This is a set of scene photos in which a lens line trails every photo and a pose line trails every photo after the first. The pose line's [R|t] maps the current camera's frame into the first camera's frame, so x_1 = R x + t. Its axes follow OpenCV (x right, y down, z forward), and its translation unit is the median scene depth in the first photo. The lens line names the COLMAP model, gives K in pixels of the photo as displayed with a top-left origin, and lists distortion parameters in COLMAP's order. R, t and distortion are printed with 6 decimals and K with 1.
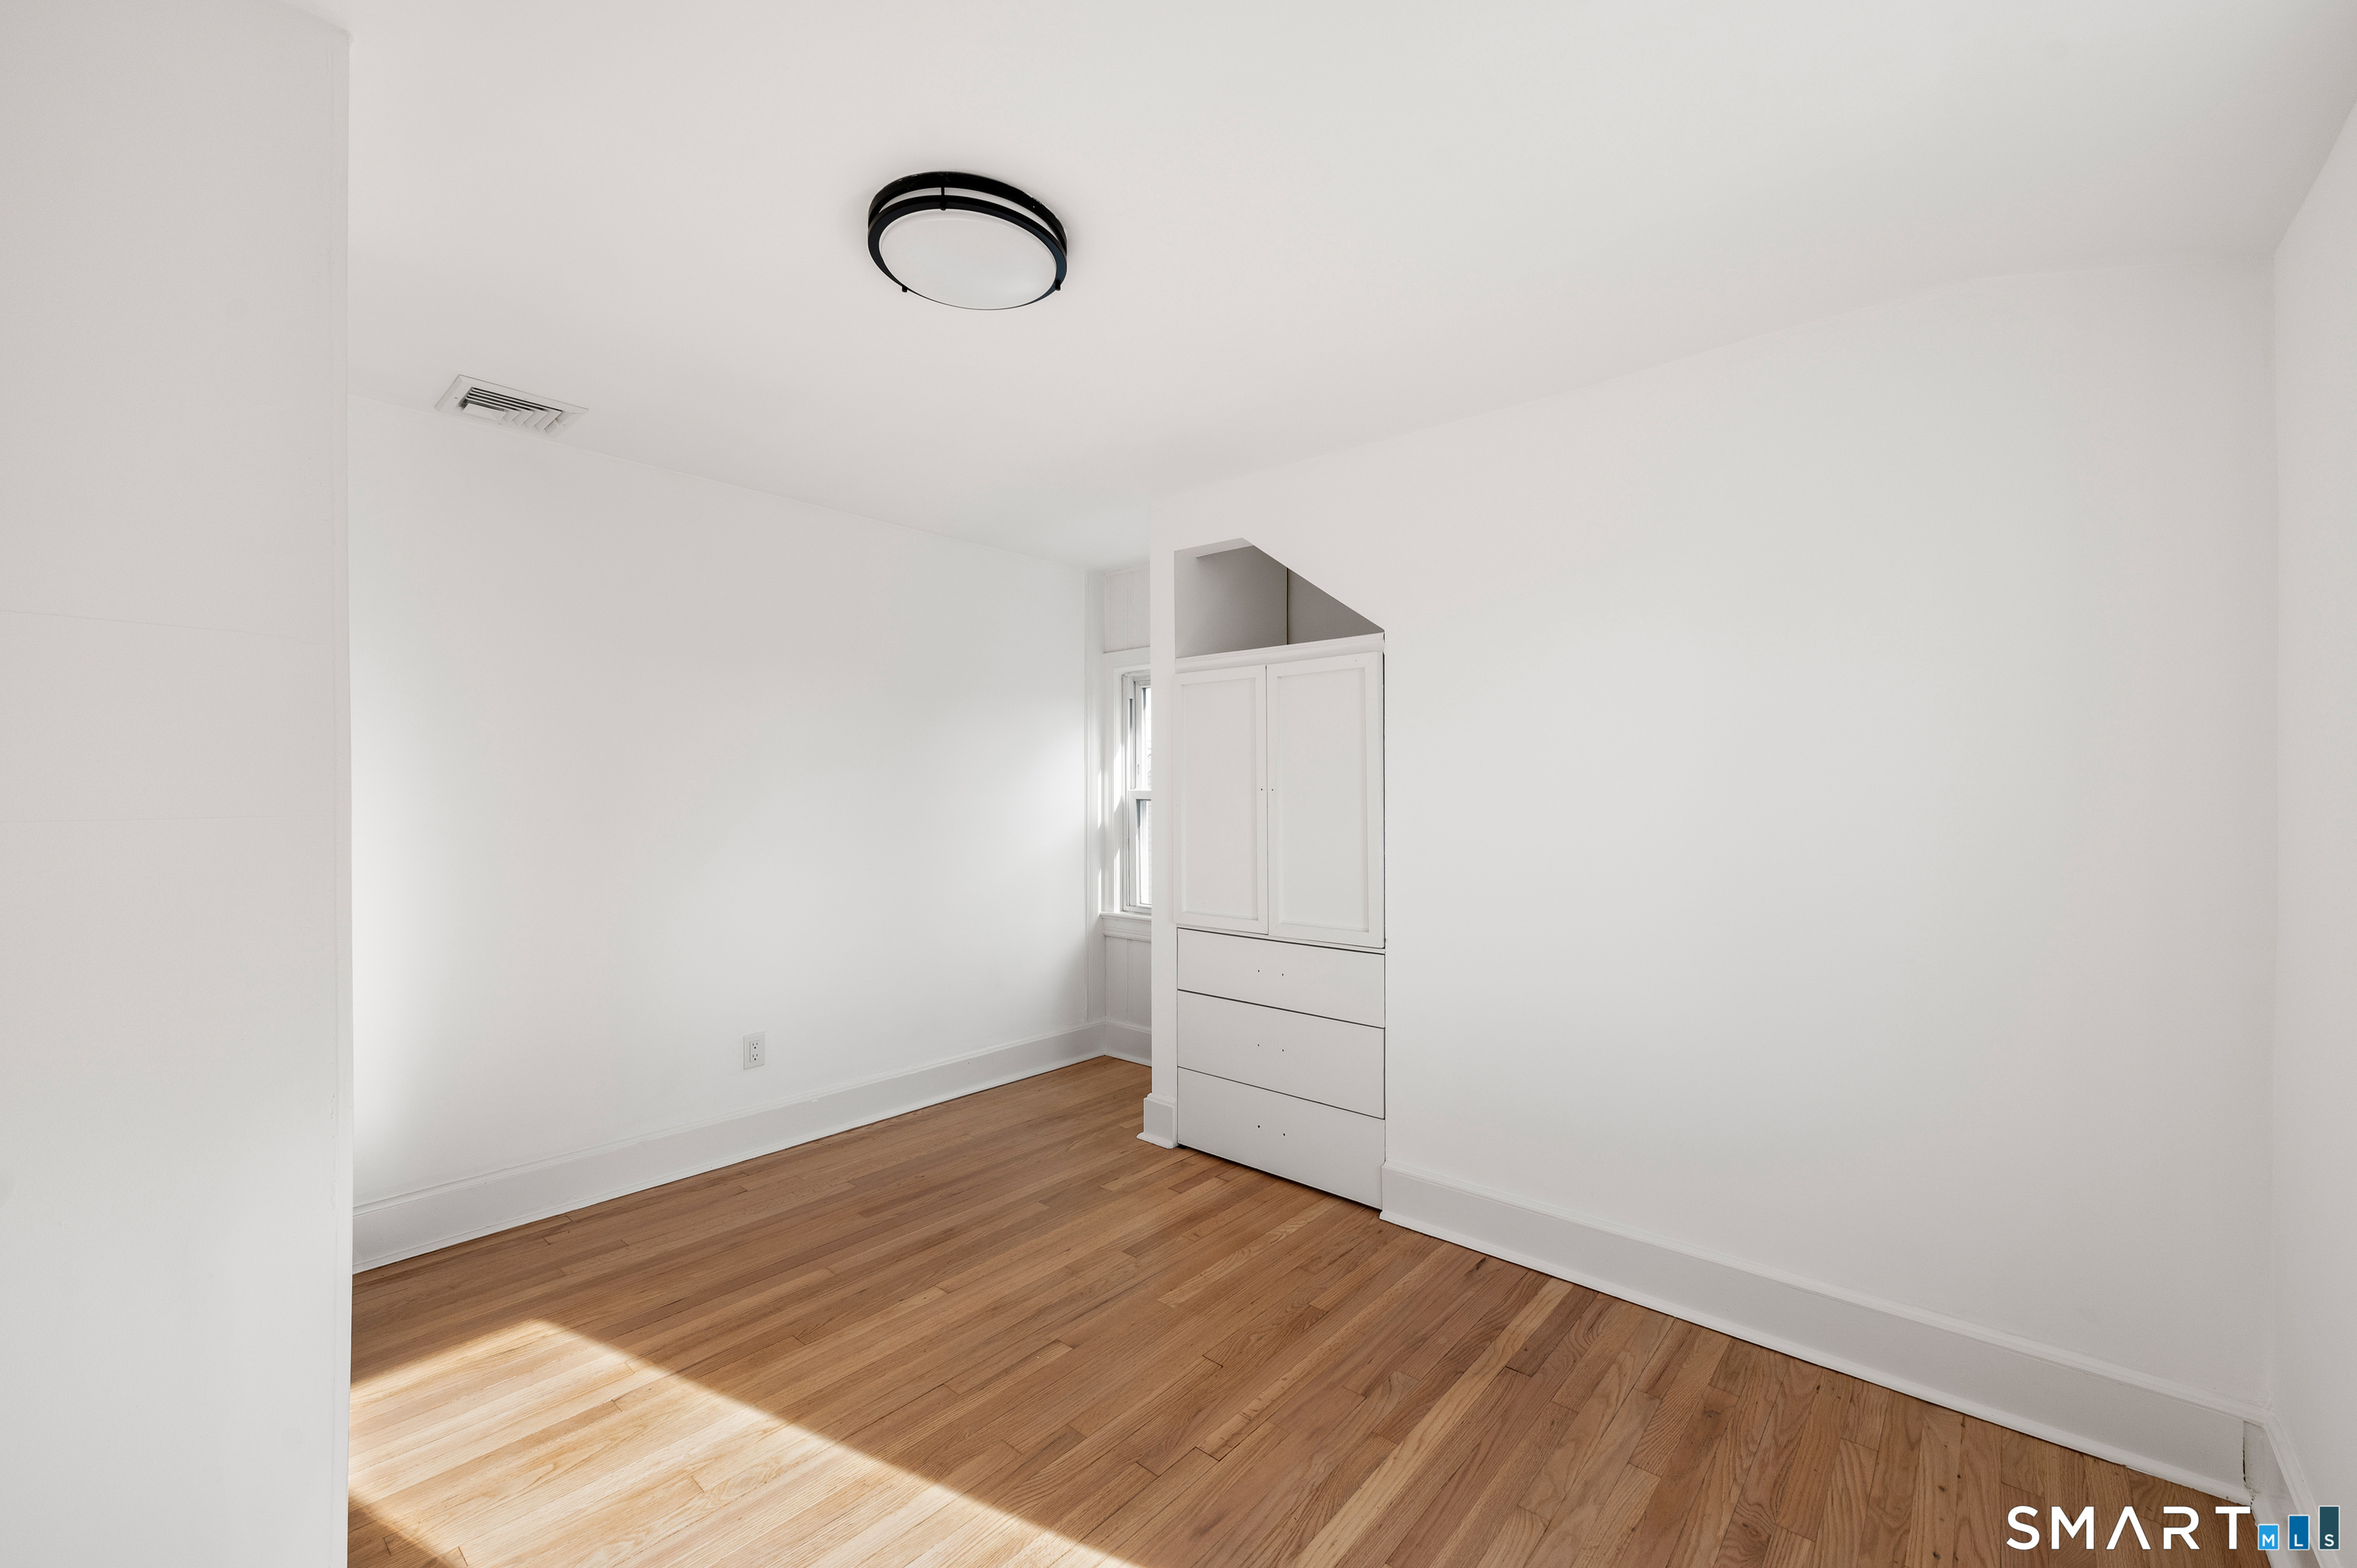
lens RADIAL K [[952.7, 0, 1177.2], [0, 952.7, 781.3], [0, 0, 1]] dist [0.002106, 0.000579]
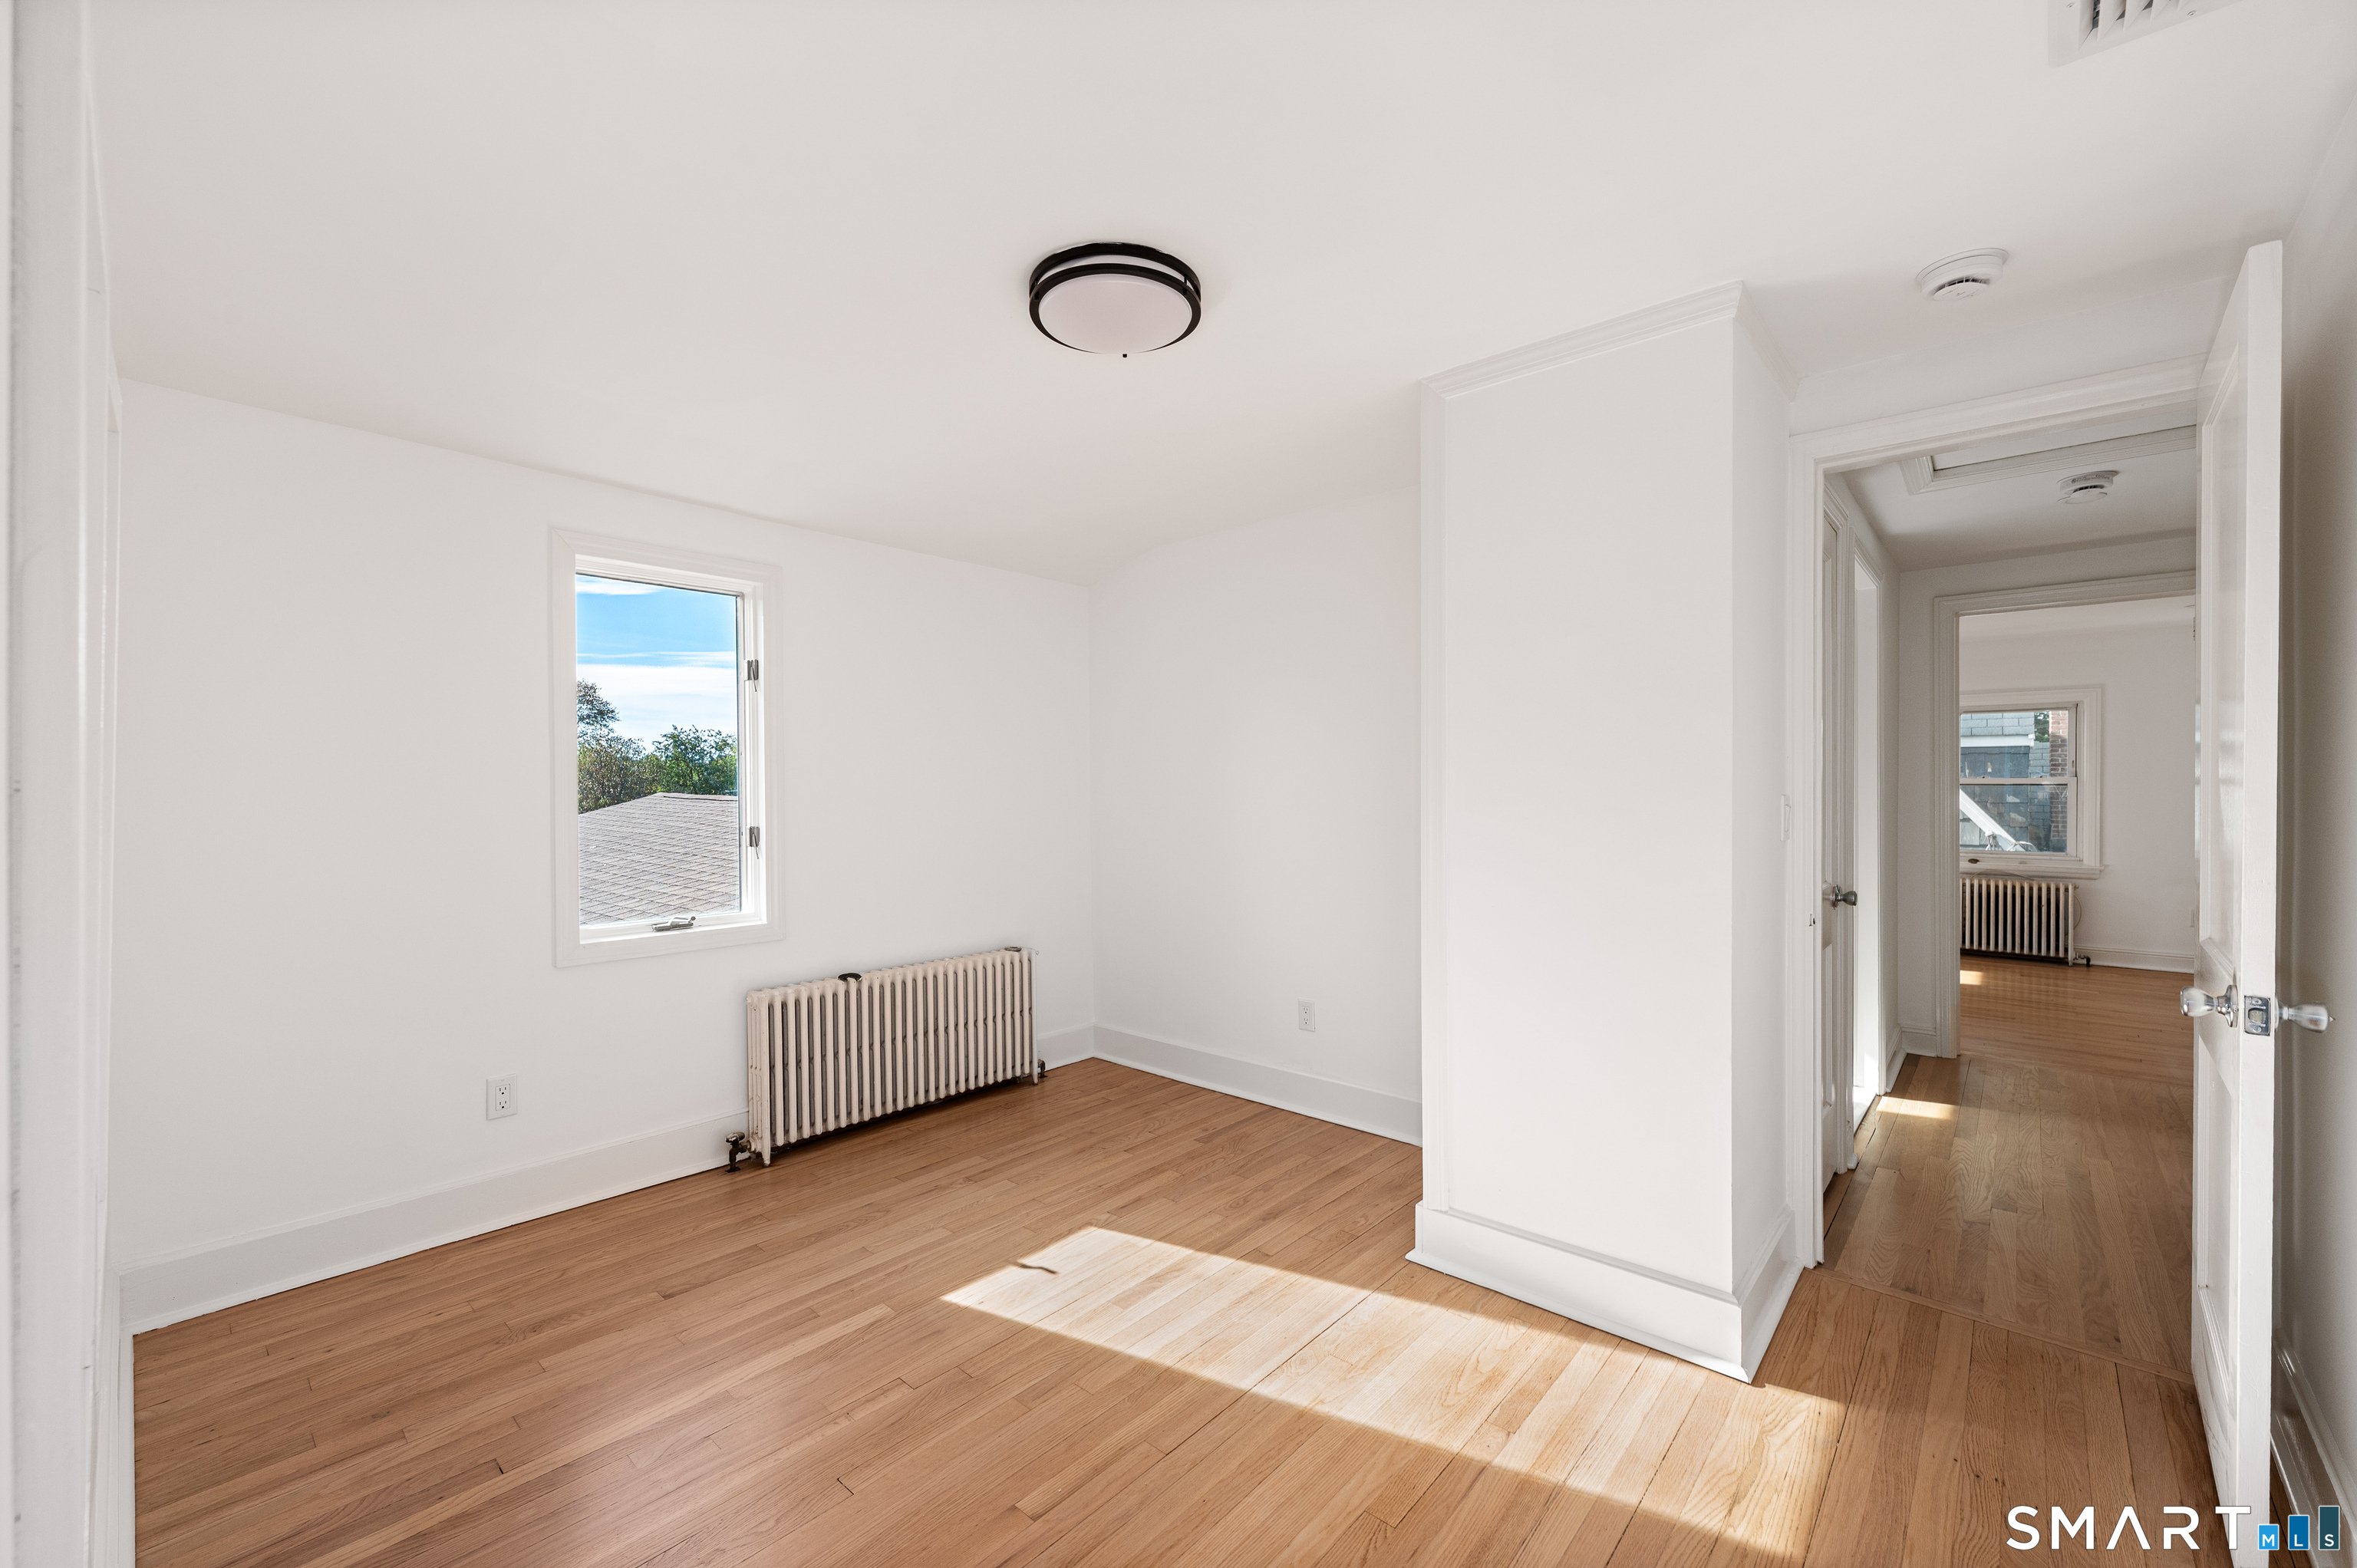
lens RADIAL K [[952.7, 0, 1178.3], [0, 952.7, 790.6], [0, 0, 1]] dist [0.002106, 0.000579]
pose [[-0.999791, 0.004674, 0.019907, -0.290218], [0.004831, 0.999958, 0.007822, 0.011713], [-0.019869, 0.007916, -0.999771, 1.968389]]
